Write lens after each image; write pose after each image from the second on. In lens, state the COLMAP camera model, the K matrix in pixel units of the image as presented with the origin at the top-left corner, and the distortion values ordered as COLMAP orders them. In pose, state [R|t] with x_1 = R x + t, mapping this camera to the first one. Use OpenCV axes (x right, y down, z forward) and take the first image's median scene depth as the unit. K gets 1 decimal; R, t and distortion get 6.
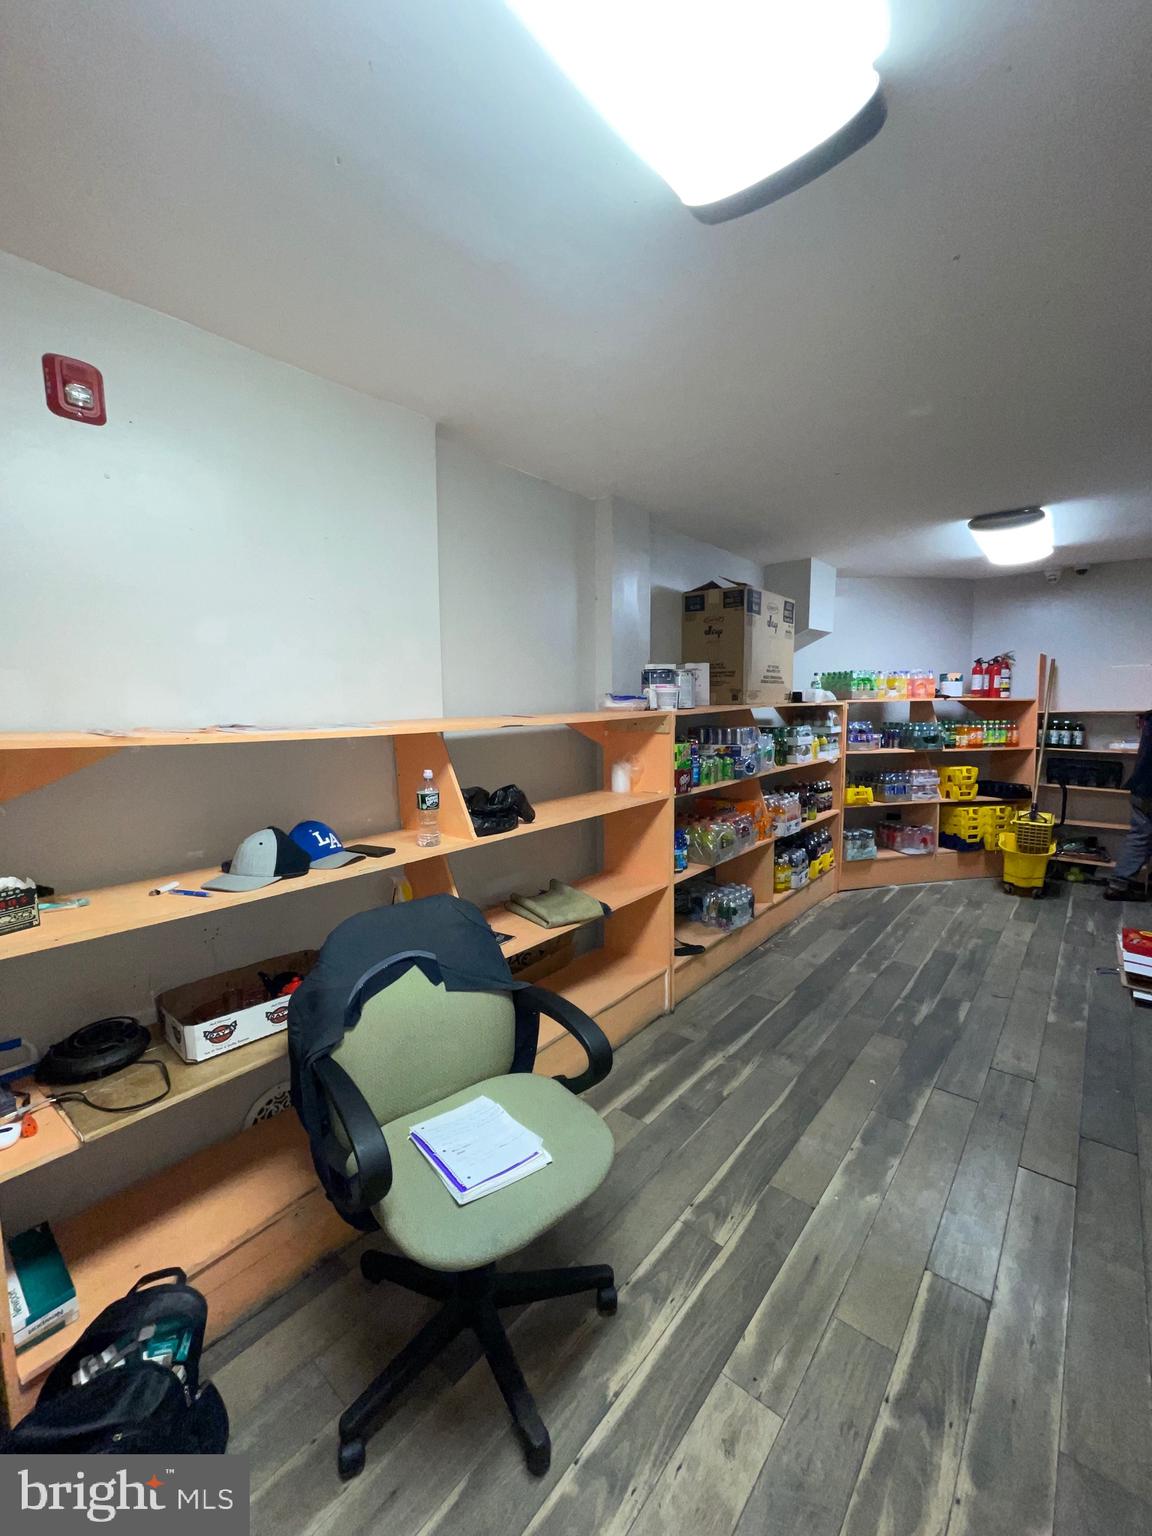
lens RADIAL K [[622.3, 0, 574.6], [0, 622.3, 769.3], [0, 0, 1]] dist [-0.001118, 0.000016]
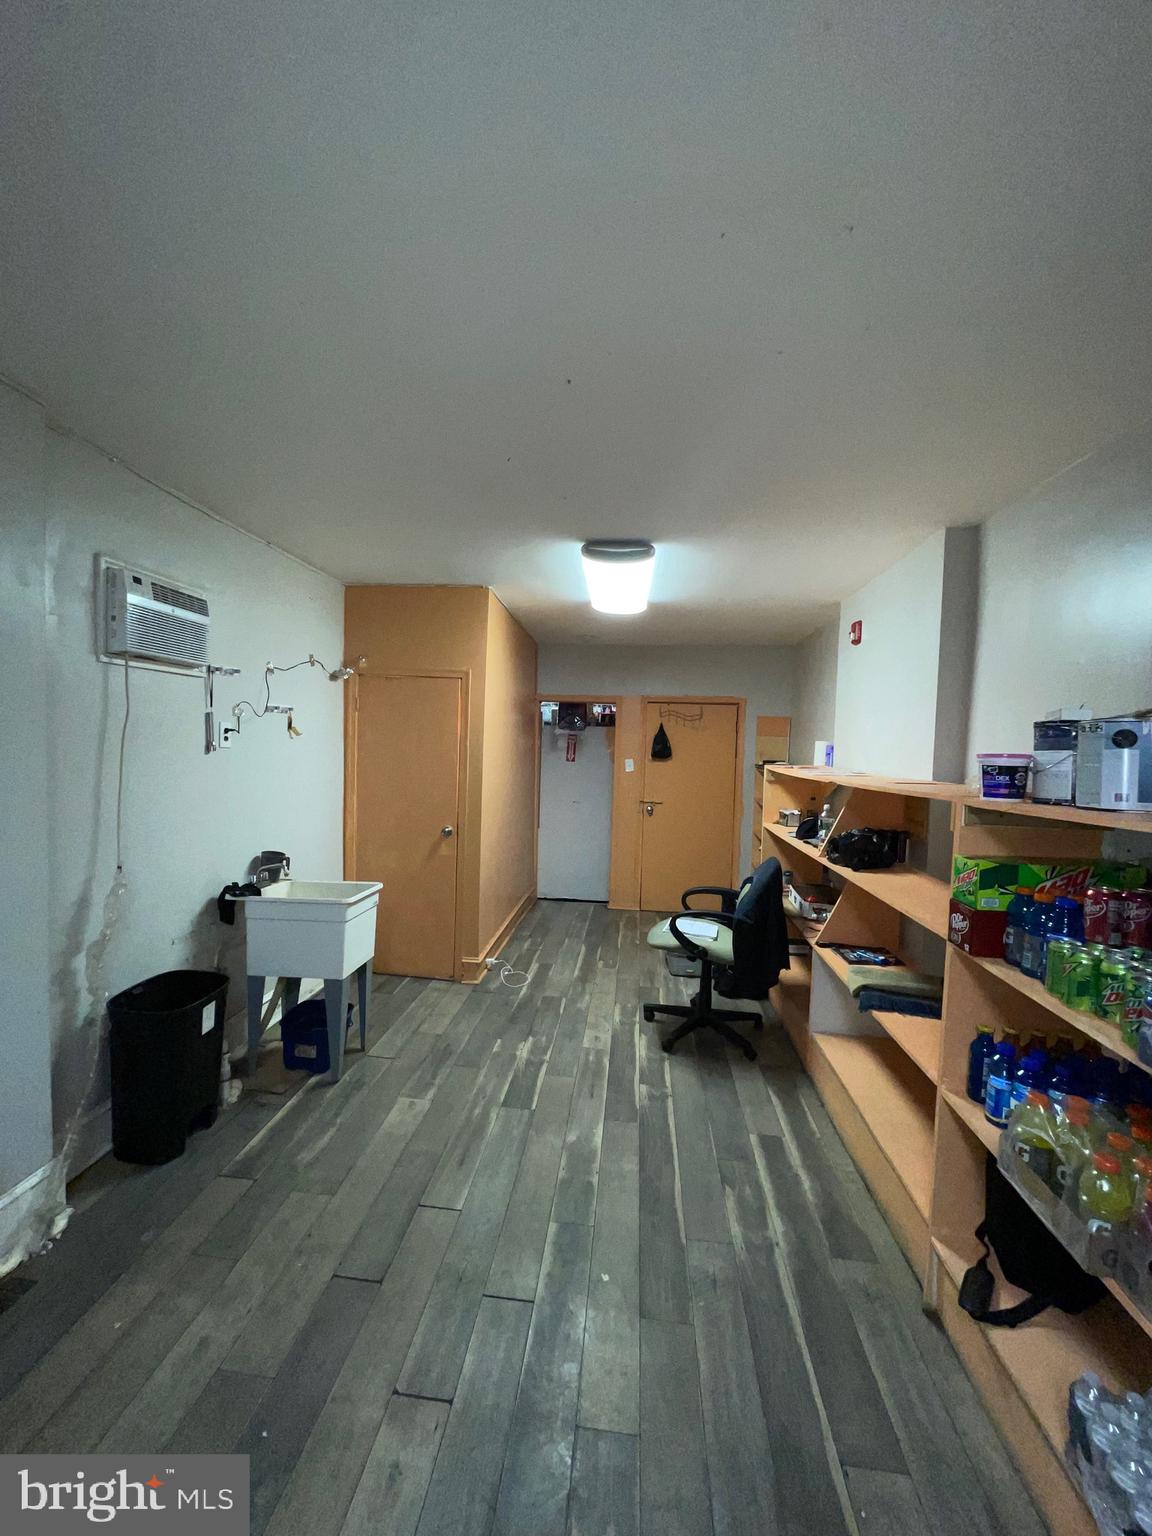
lens RADIAL K [[622.3, 0, 573.3], [0, 622.3, 764.8], [0, 0, 1]] dist [-0.001118, 0.000016]
pose [[-0.824142, 0.015197, -0.566180, 1.165235], [-0.077273, 0.987276, 0.138980, -0.262159], [0.561088, 0.158289, -0.812481, 1.875892]]
